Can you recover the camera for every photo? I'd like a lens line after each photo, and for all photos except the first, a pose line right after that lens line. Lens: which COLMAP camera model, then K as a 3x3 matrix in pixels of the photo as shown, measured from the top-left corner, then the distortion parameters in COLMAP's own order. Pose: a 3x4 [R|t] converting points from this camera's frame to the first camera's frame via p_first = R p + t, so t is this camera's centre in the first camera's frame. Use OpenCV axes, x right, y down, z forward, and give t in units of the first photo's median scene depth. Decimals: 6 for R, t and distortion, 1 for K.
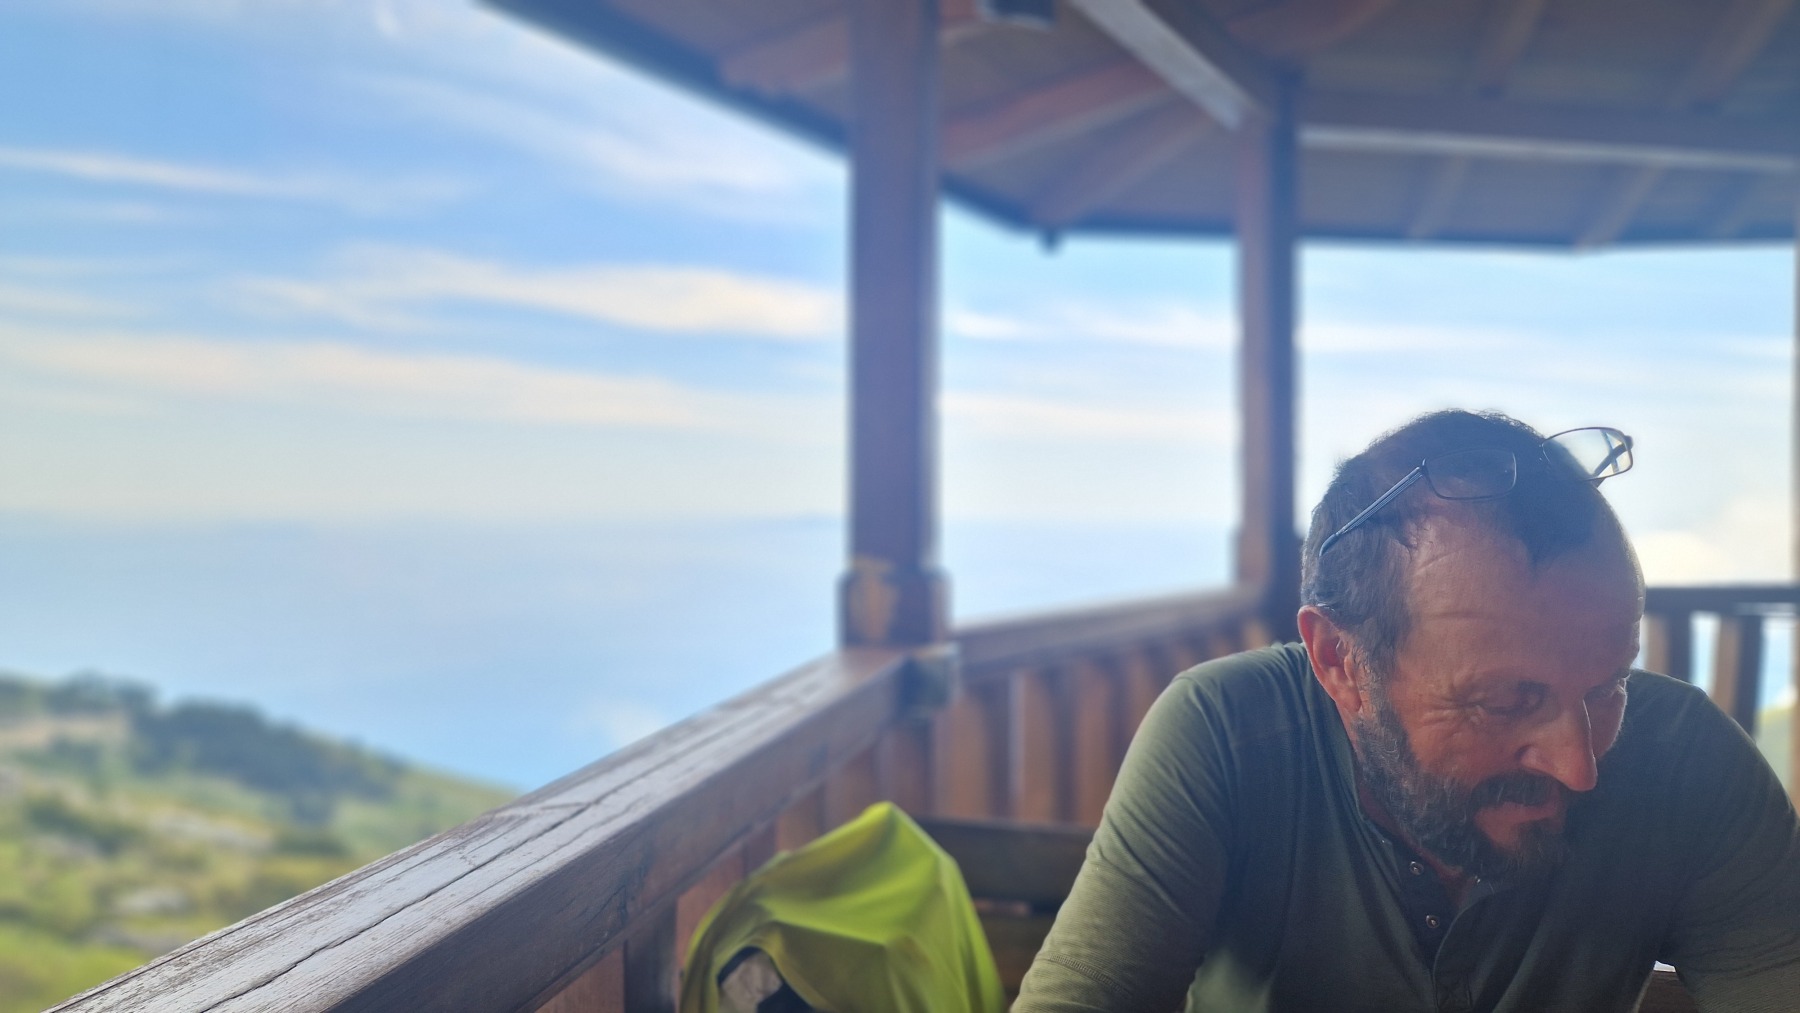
lens RADIAL K [[1281.5, 0, 898.6], [0, 1281.5, 494.9], [0, 0, 1]] dist [0.080049, -0.114804]
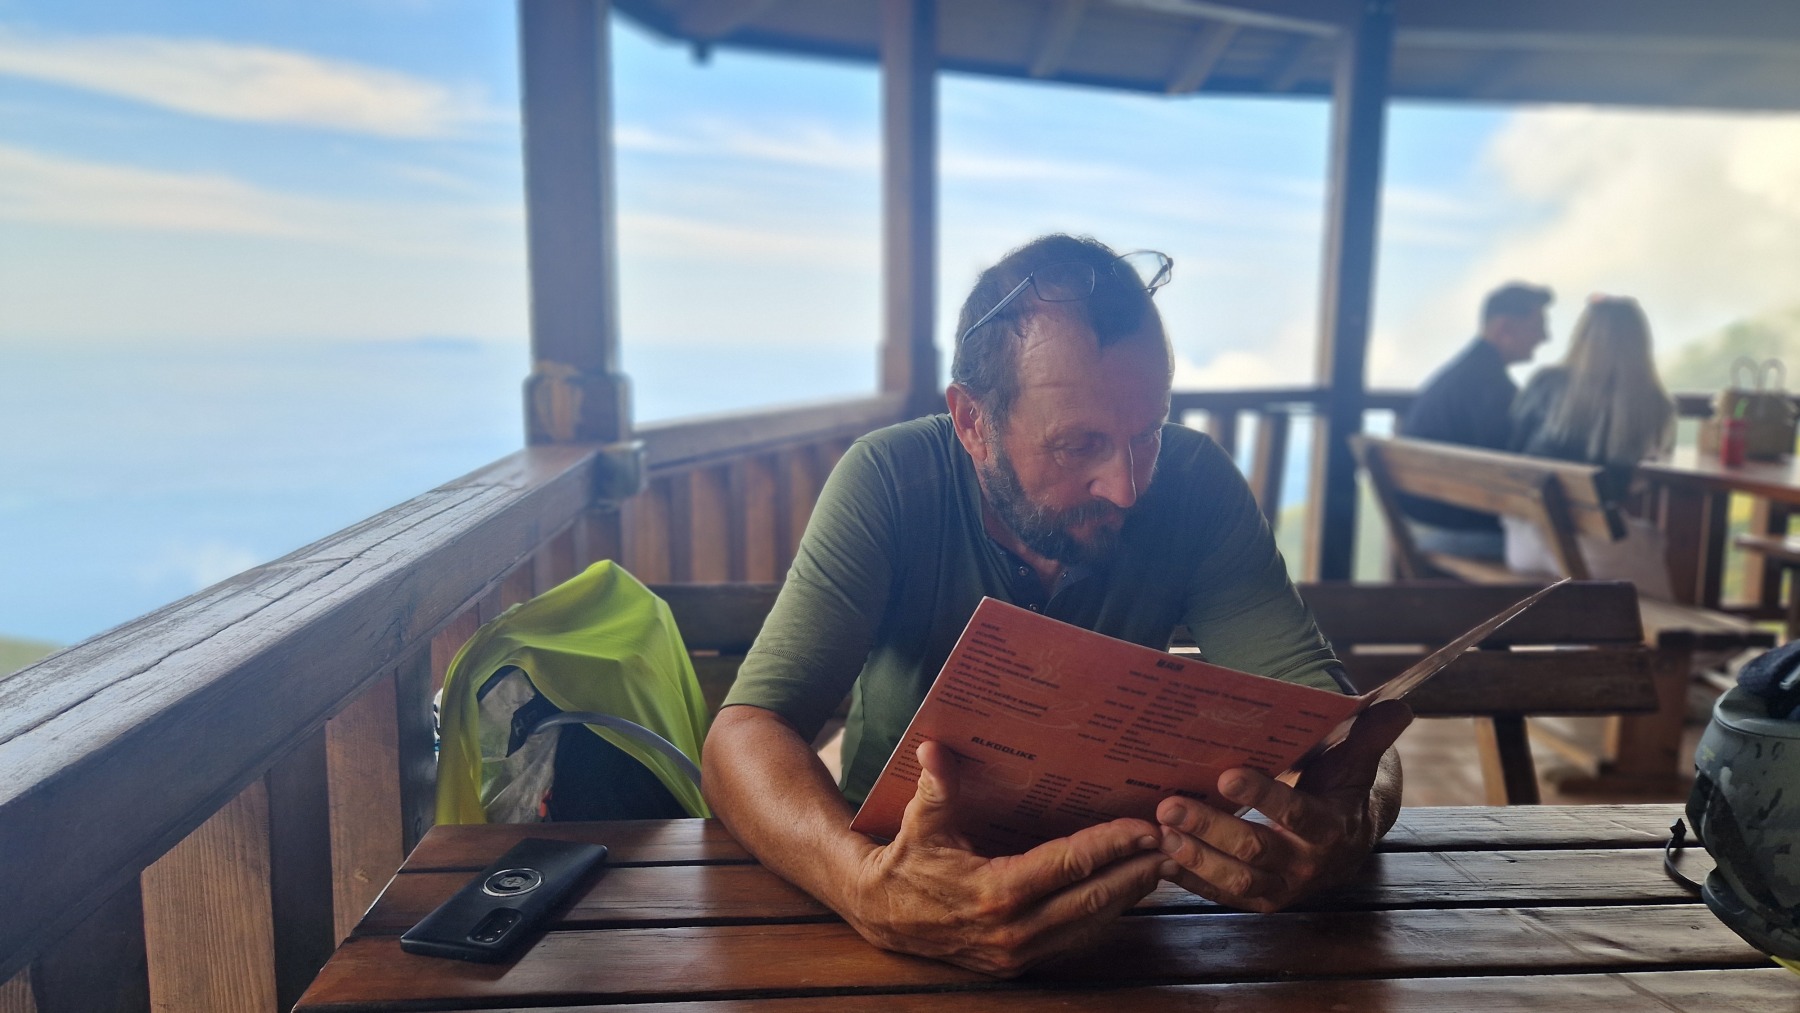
lens RADIAL K [[1281.5, 0, 898.6], [0, 1281.5, 494.9], [0, 0, 1]] dist [0.080049, -0.114804]
pose [[0.962421, -0.019015, 0.270896, -0.086471], [-0.018305, 0.990734, 0.134577, 0.021408], [-0.270945, -0.134478, 0.953155, -0.228017]]
